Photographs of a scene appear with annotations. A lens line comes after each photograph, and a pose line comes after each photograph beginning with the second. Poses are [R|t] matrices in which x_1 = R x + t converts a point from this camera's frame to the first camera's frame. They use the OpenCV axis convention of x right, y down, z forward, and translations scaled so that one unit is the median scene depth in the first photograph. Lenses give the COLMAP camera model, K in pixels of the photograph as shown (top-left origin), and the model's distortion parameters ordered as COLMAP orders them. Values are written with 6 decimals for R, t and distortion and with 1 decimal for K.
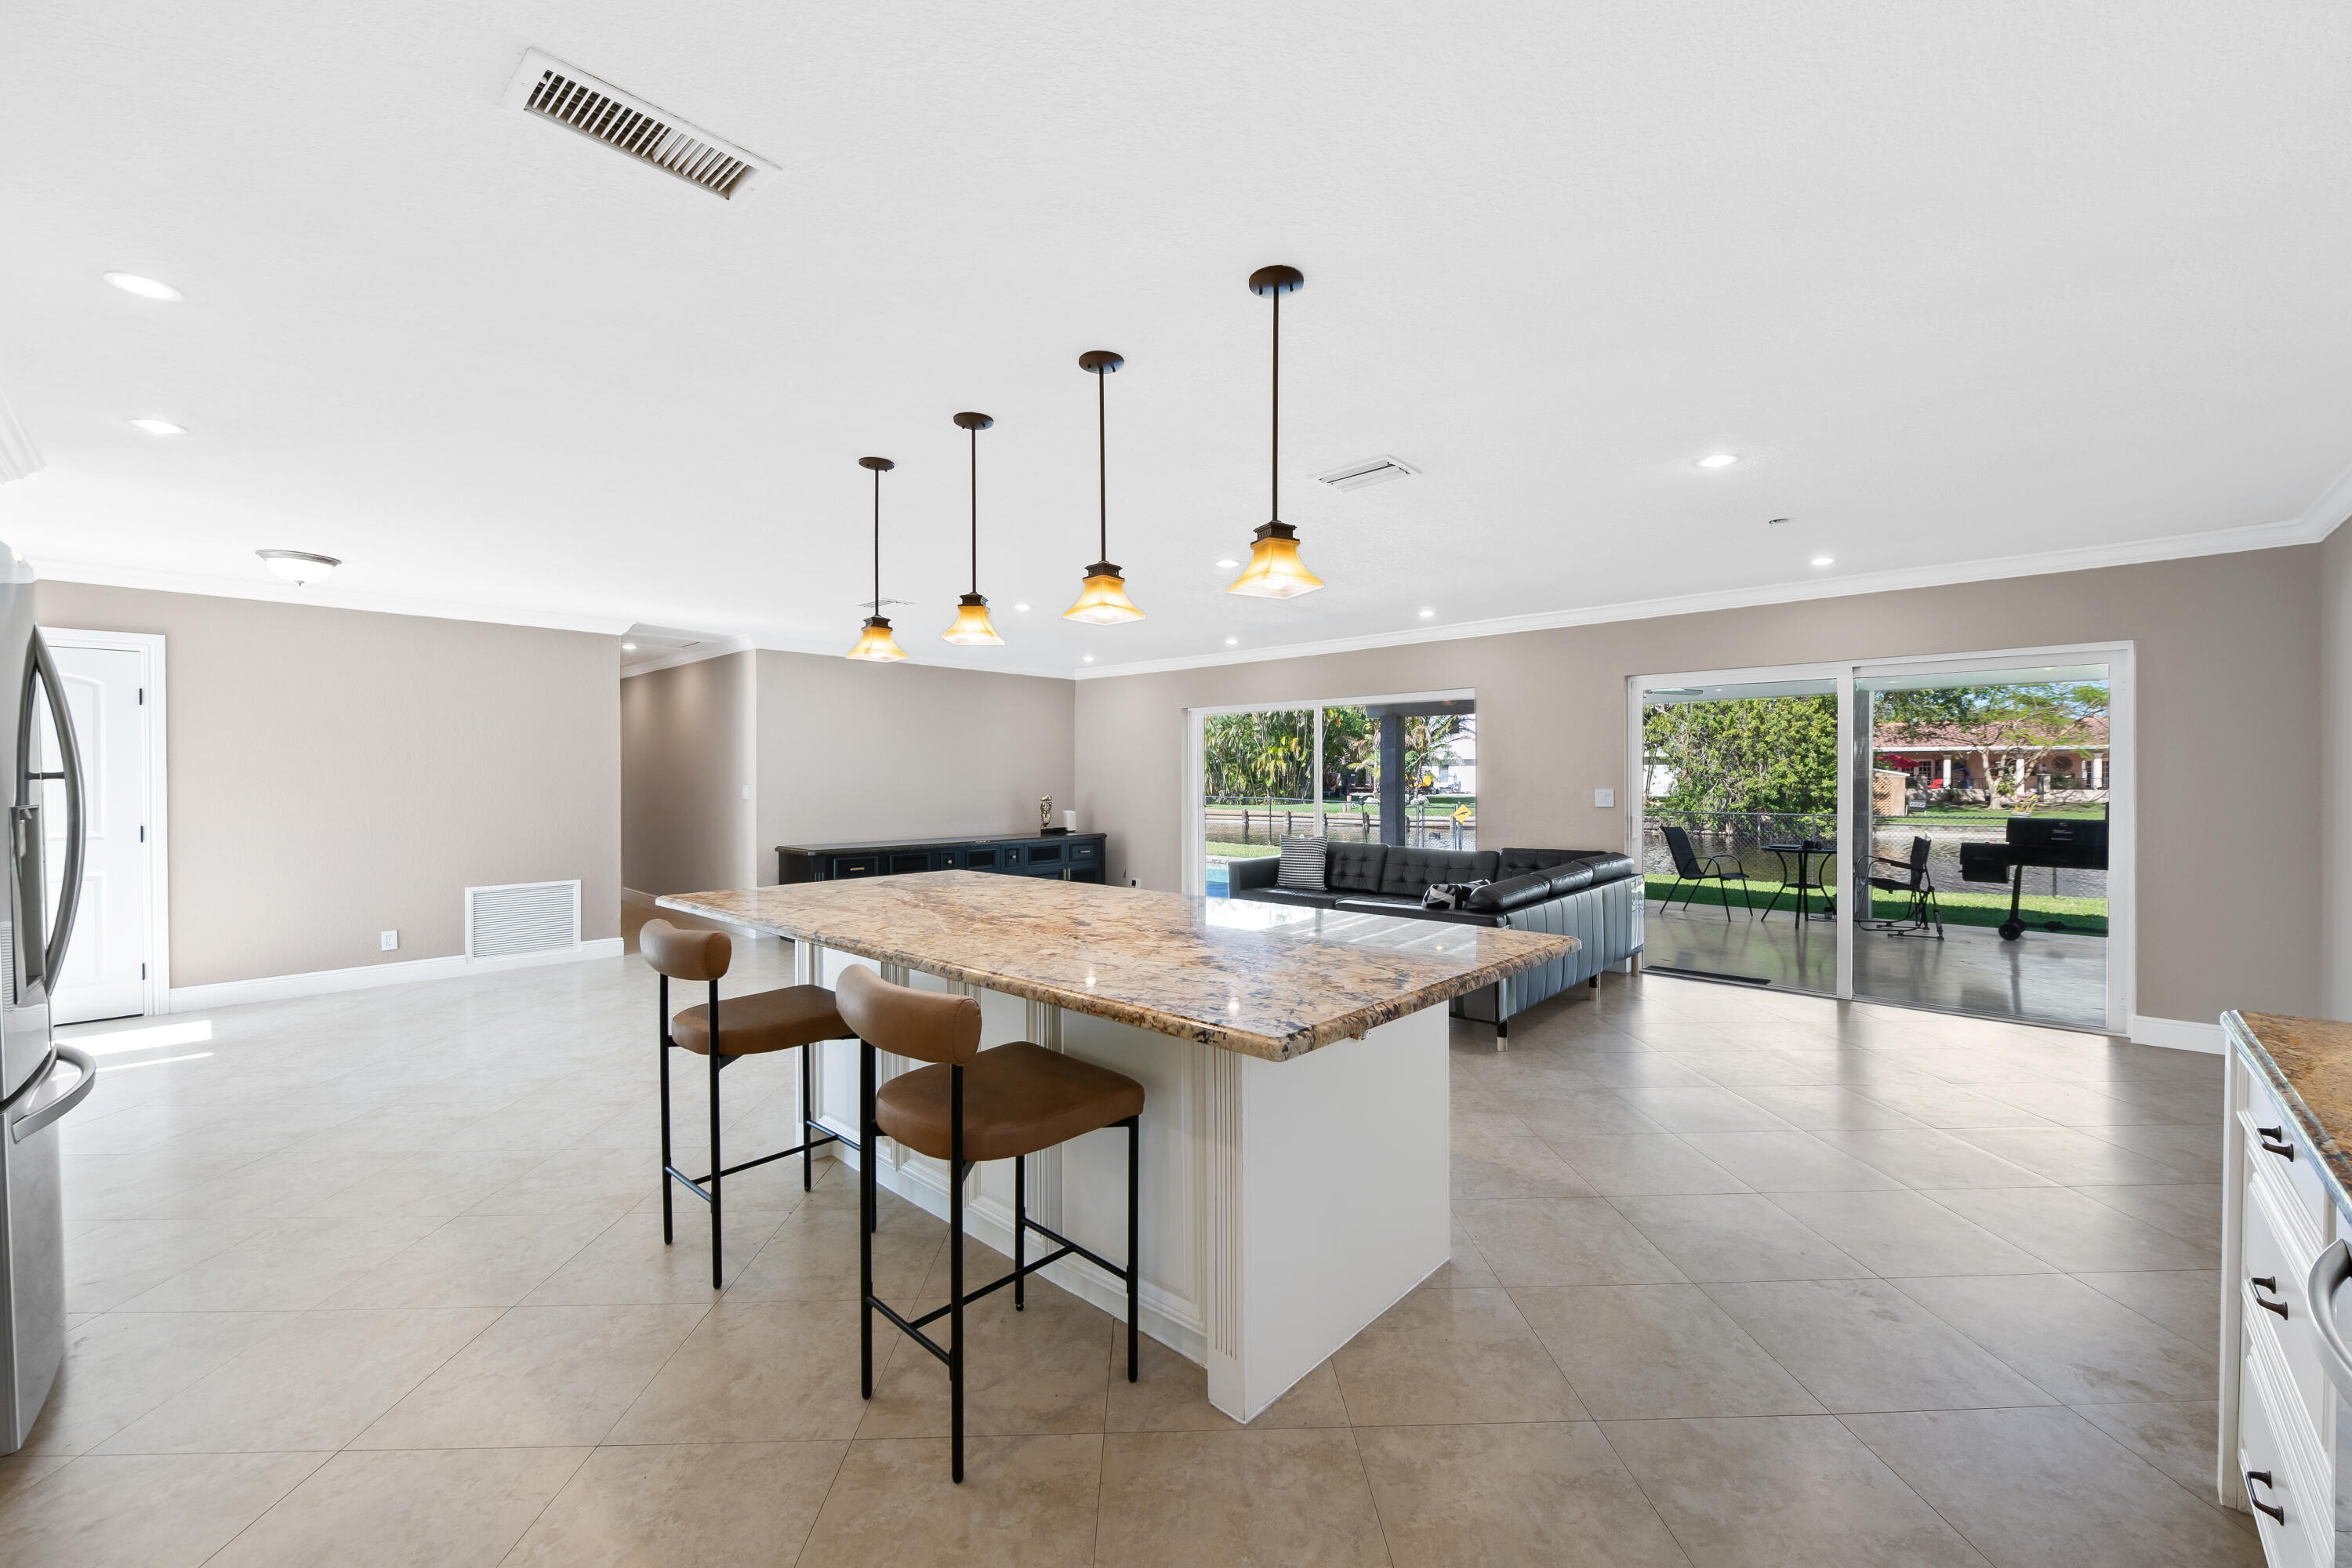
lens RADIAL K [[938.9, 0, 1182.2], [0, 938.9, 776.6], [0, 0, 1]] dist [-0.000267, -0.000397]
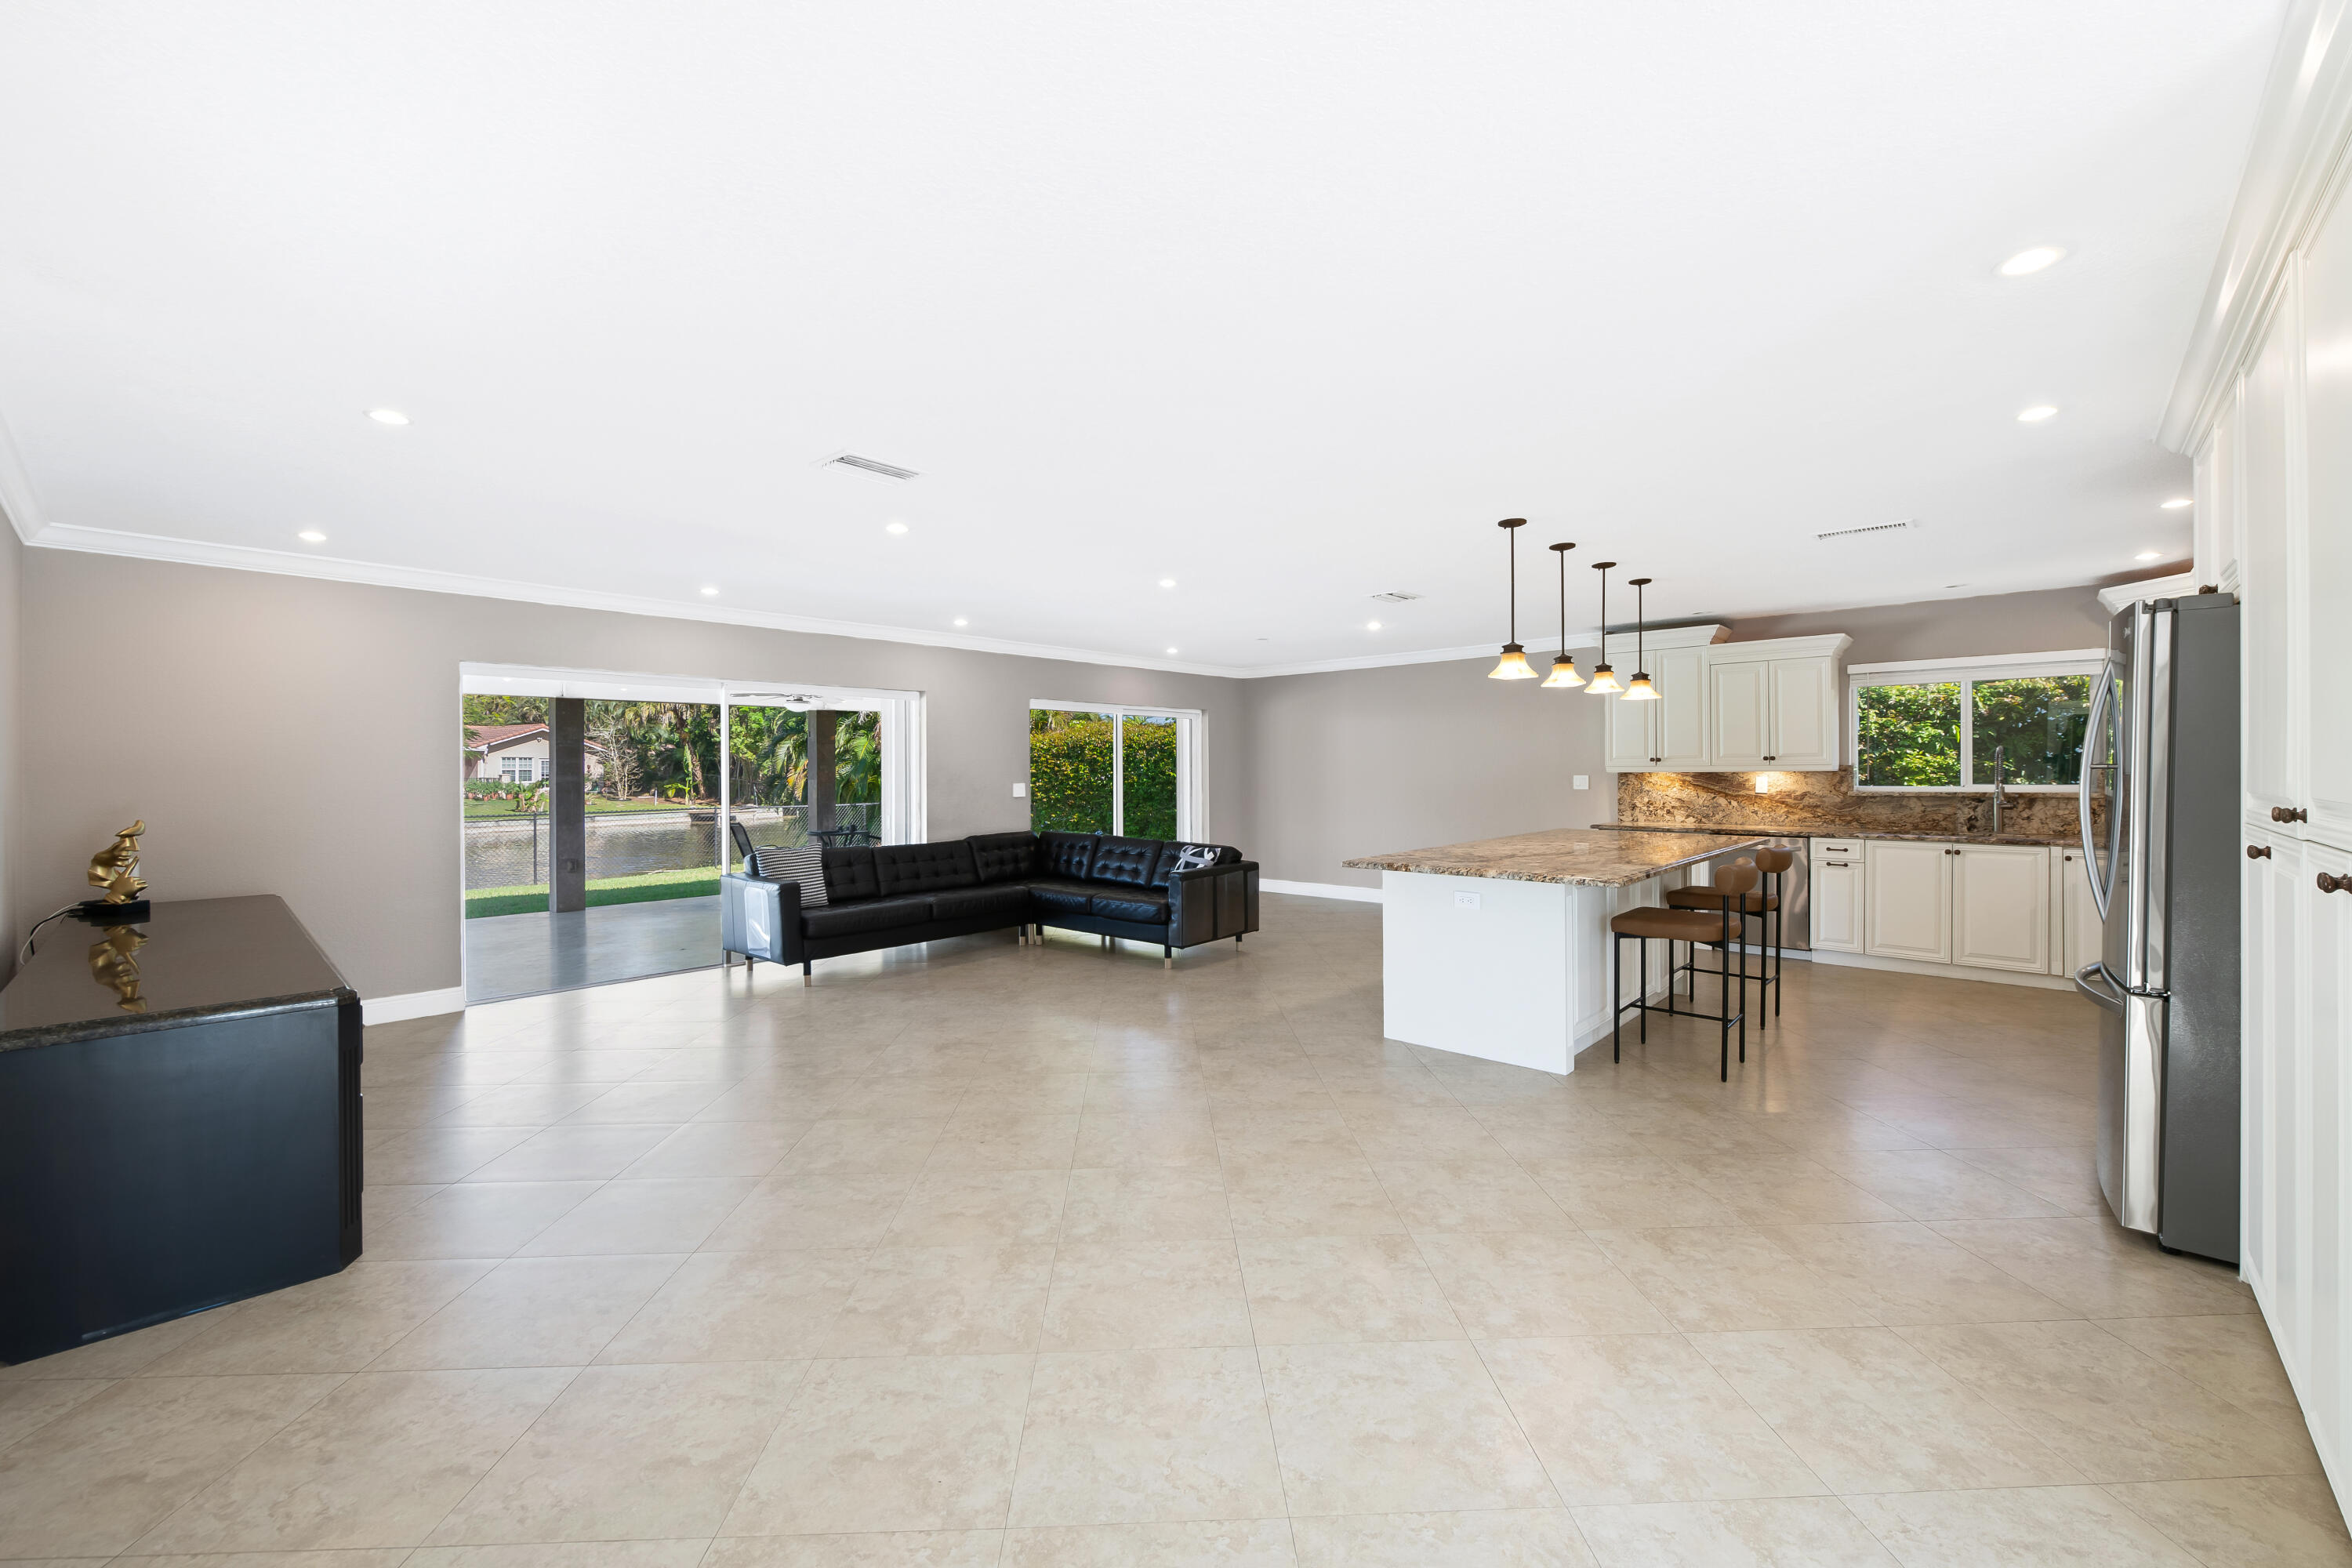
lens RADIAL K [[938.9, 0, 1182.2], [0, 938.9, 776.6], [0, 0, 1]] dist [-0.000267, -0.000397]
pose [[-0.011059, -0.003696, 0.999932, -1.564128], [0.004517, 0.999983, 0.003746, 0.001646], [-0.999929, 0.004558, -0.011042, 1.446910]]
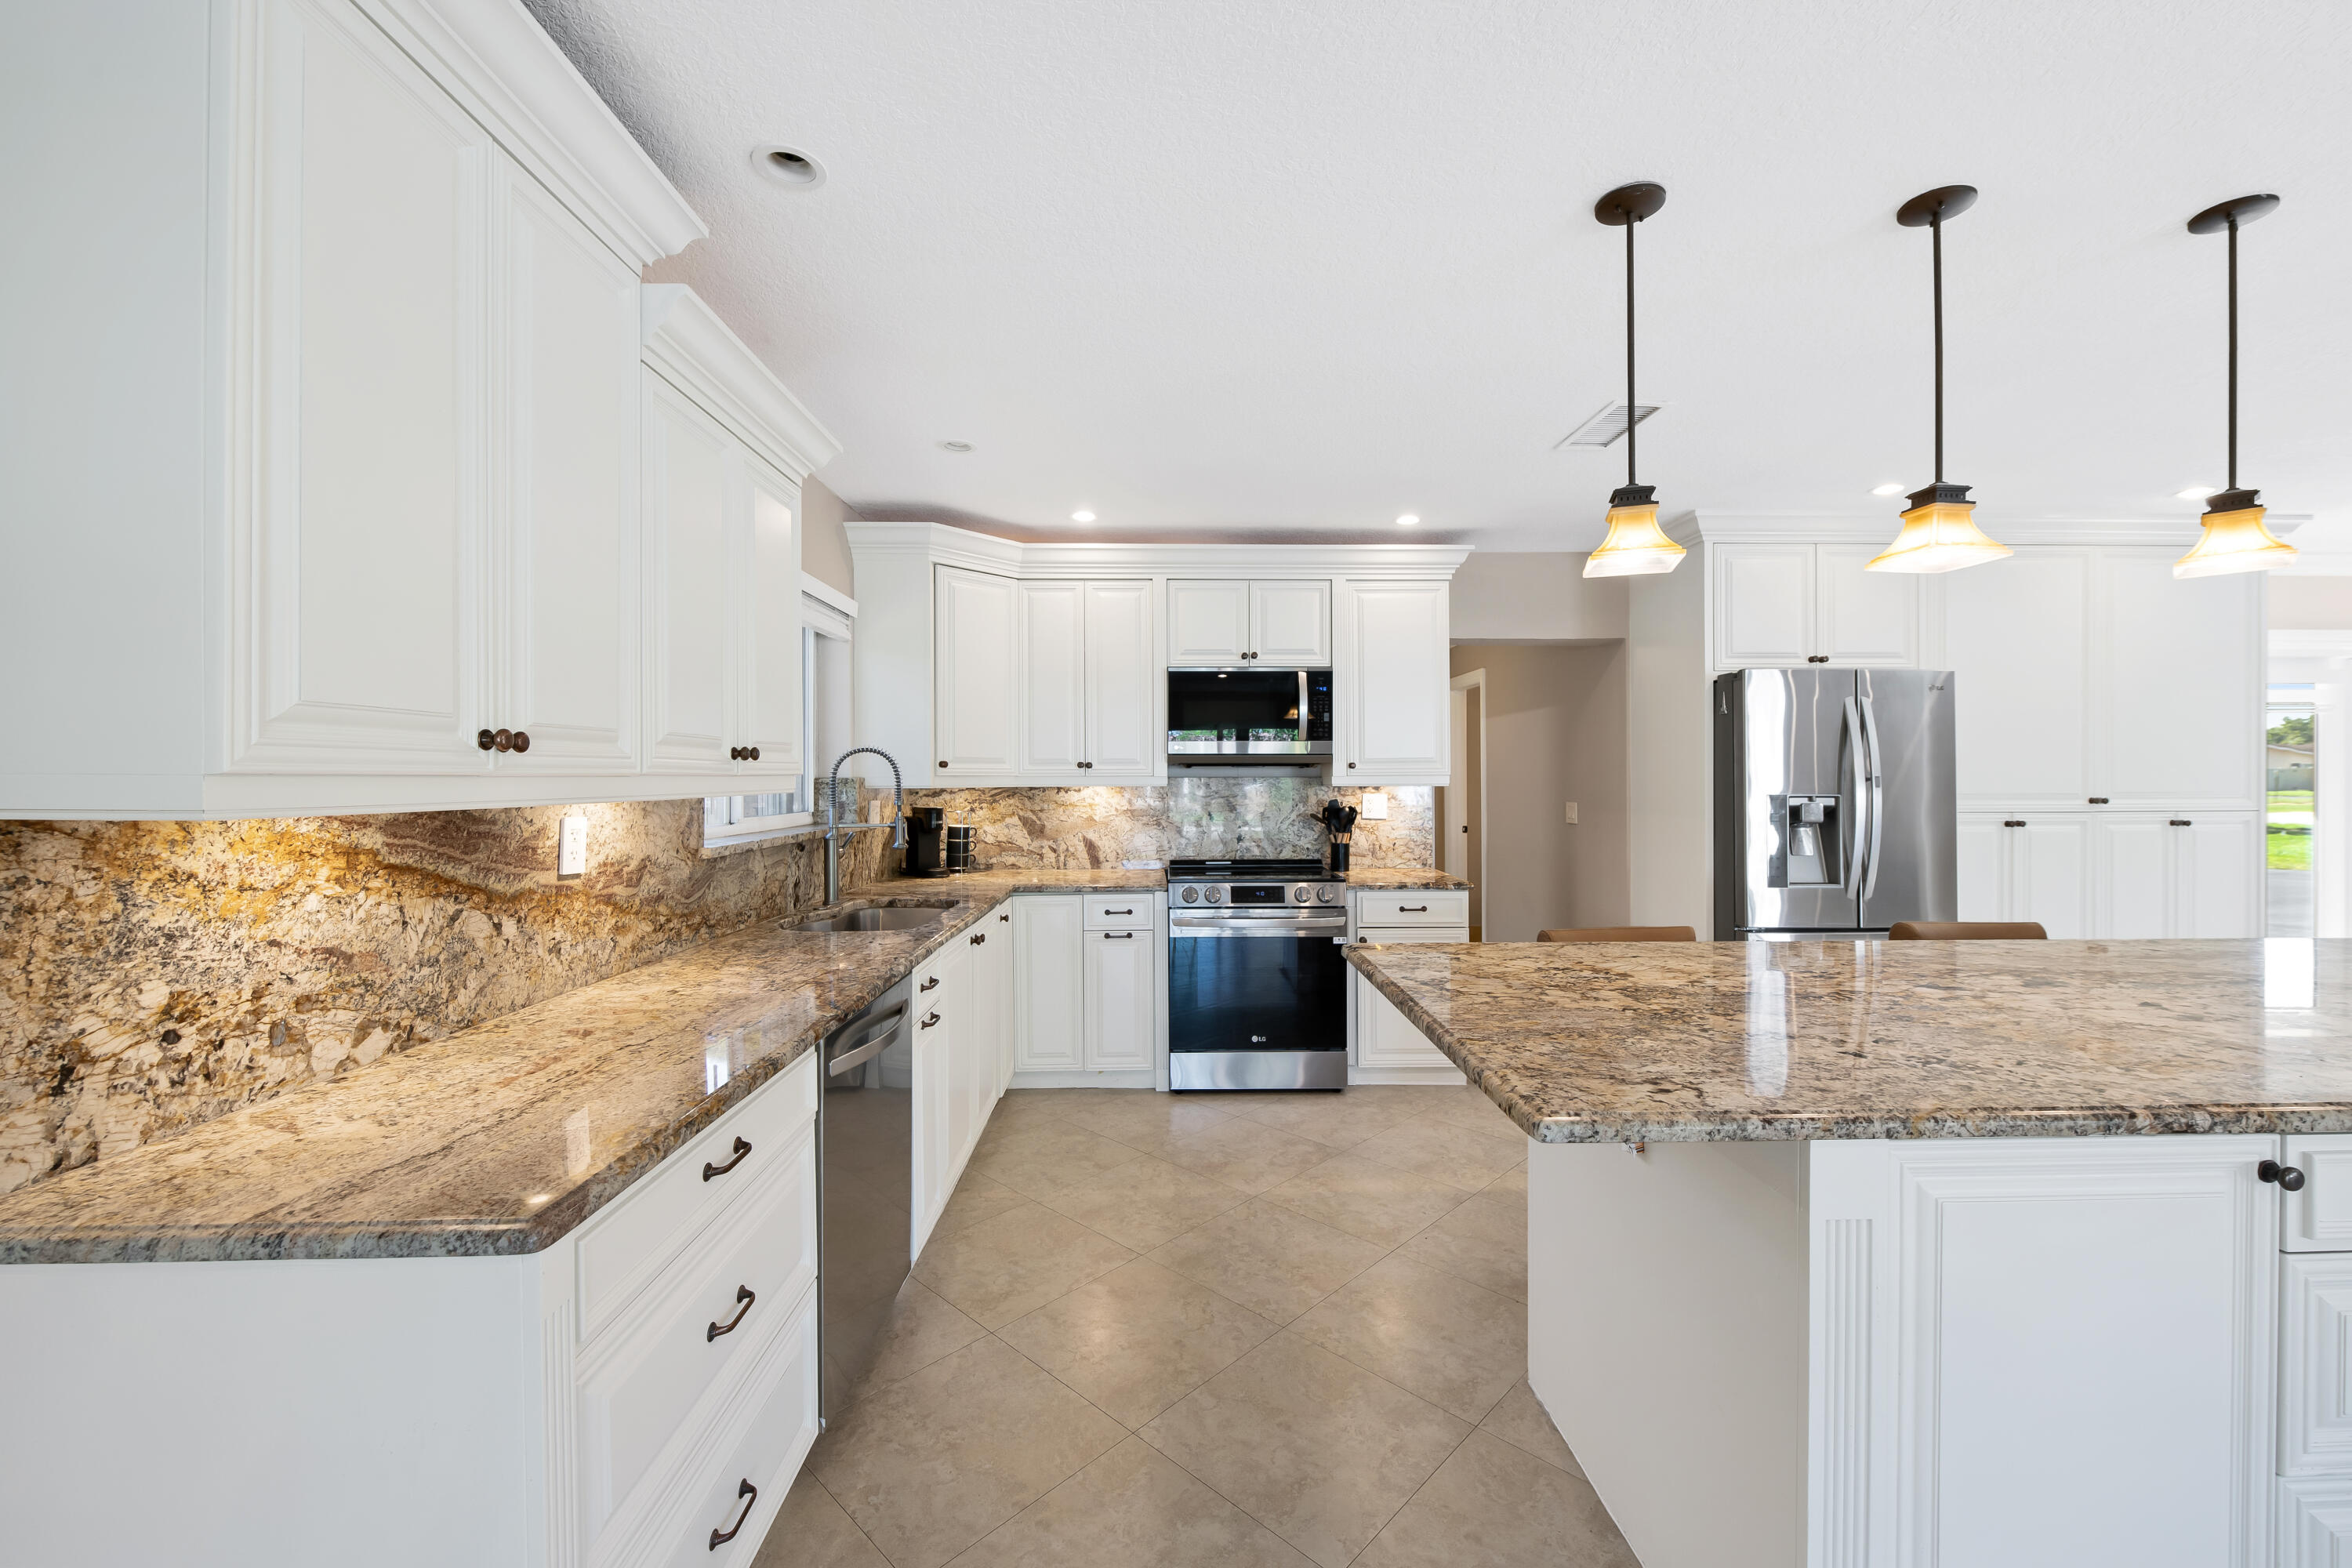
lens RADIAL K [[927.8, 0, 1185.9], [0, 927.8, 783.7], [0, 0, 1]] dist [0.000657, -0.003196]
pose [[-0.710518, 0.008339, -0.703629, 0.611177], [0.004519, 0.999963, 0.007288, -0.007452], [0.703664, 0.001998, -0.710530, 0.824343]]
